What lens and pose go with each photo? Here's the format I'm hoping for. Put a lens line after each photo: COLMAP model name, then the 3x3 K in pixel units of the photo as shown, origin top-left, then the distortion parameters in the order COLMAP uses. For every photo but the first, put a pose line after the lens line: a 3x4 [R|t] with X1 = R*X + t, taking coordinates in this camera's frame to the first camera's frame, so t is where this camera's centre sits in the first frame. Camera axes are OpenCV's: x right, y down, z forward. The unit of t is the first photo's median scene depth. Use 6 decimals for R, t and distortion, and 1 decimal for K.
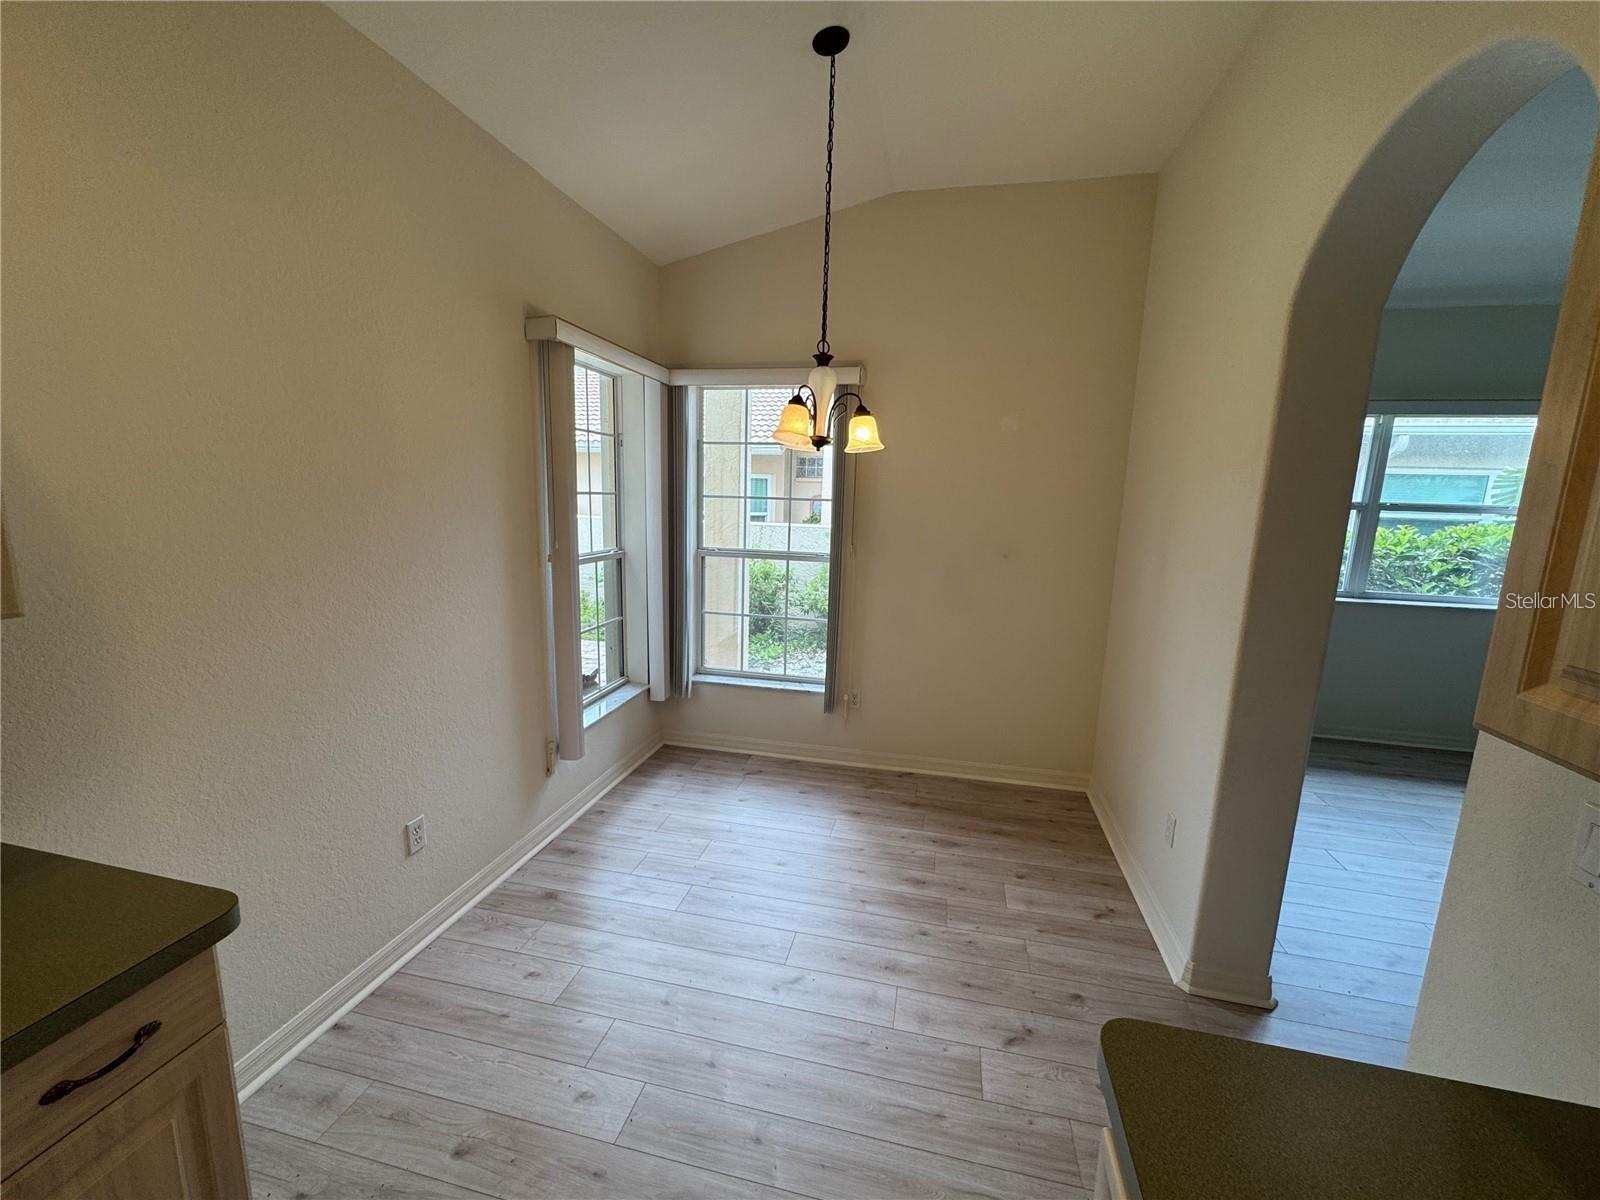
lens RADIAL K [[639.6, 0, 802.5], [0, 639.6, 598.3], [0, 0, 1]] dist [0.001562, -0.000299]
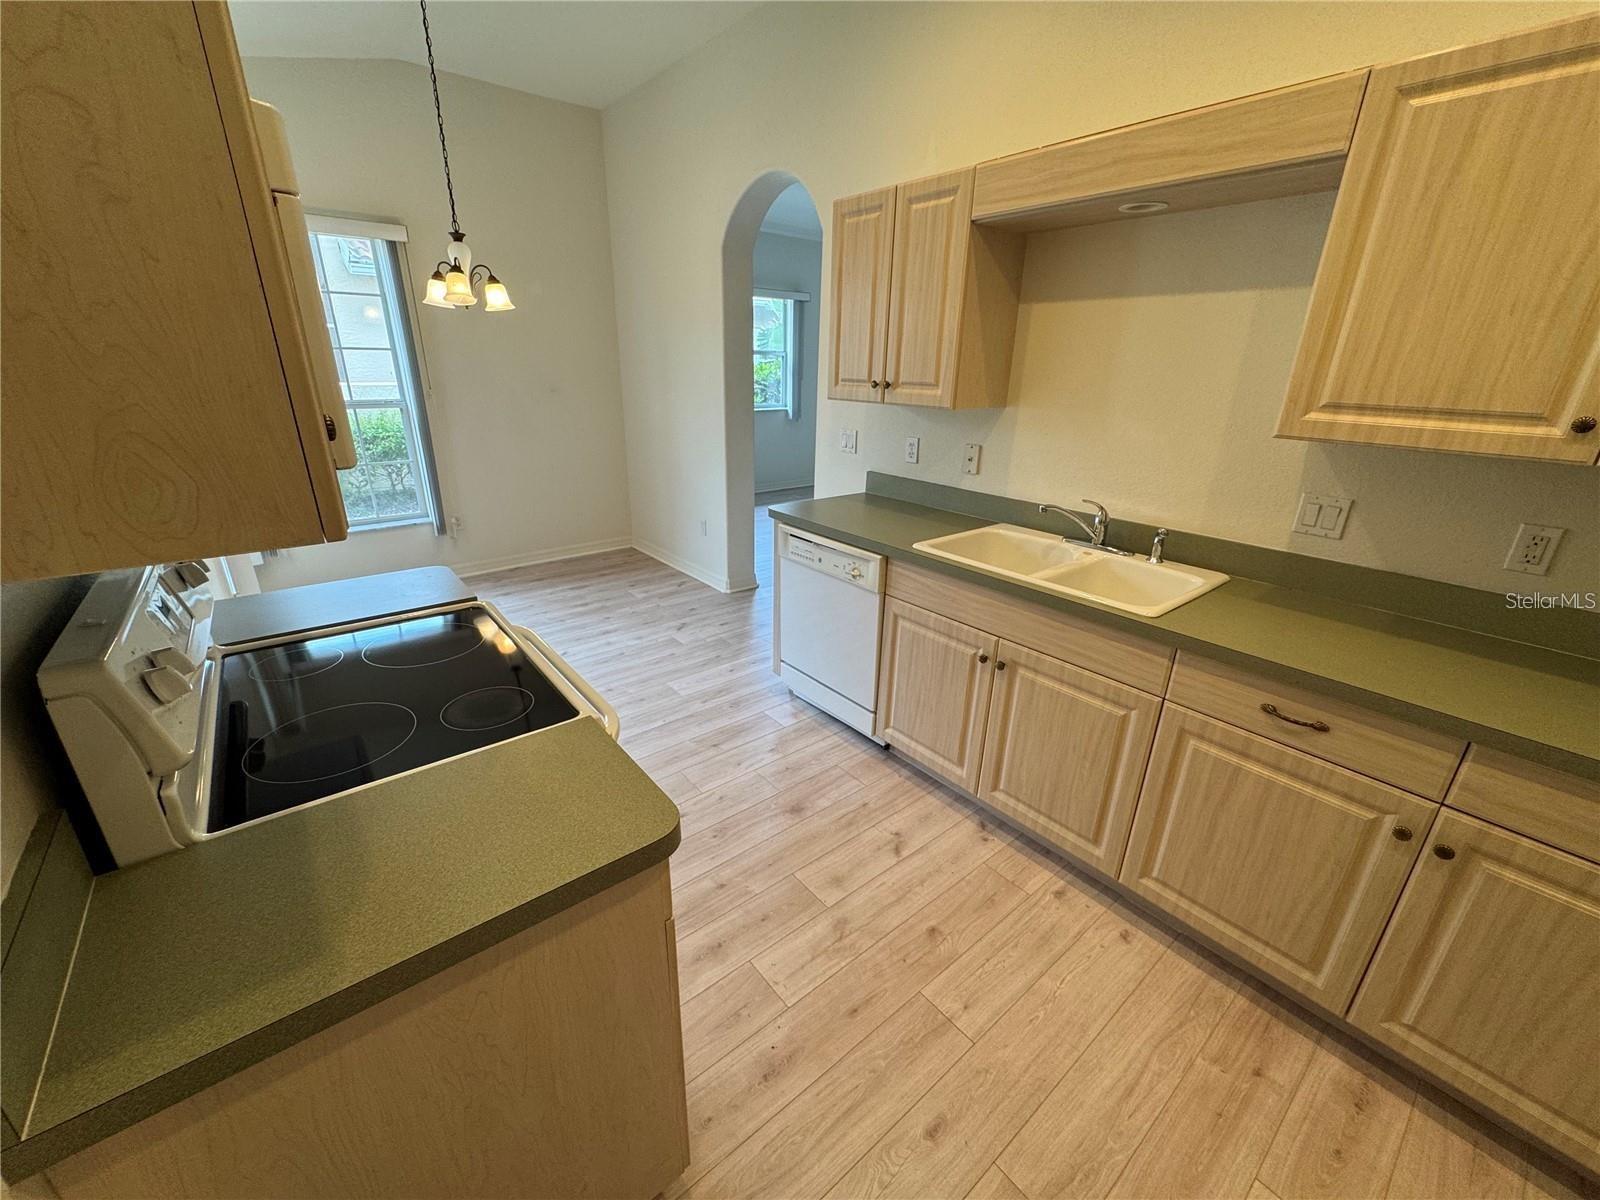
lens RADIAL K [[639.6, 0, 789.4], [0, 639.6, 595.5], [0, 0, 1]] dist [0.001562, -0.000299]
pose [[0.630717, -0.293452, 0.718388, -0.603831], [0.135765, 0.953192, 0.270170, 0.064943], [-0.764044, -0.072869, 0.641036, -0.381230]]
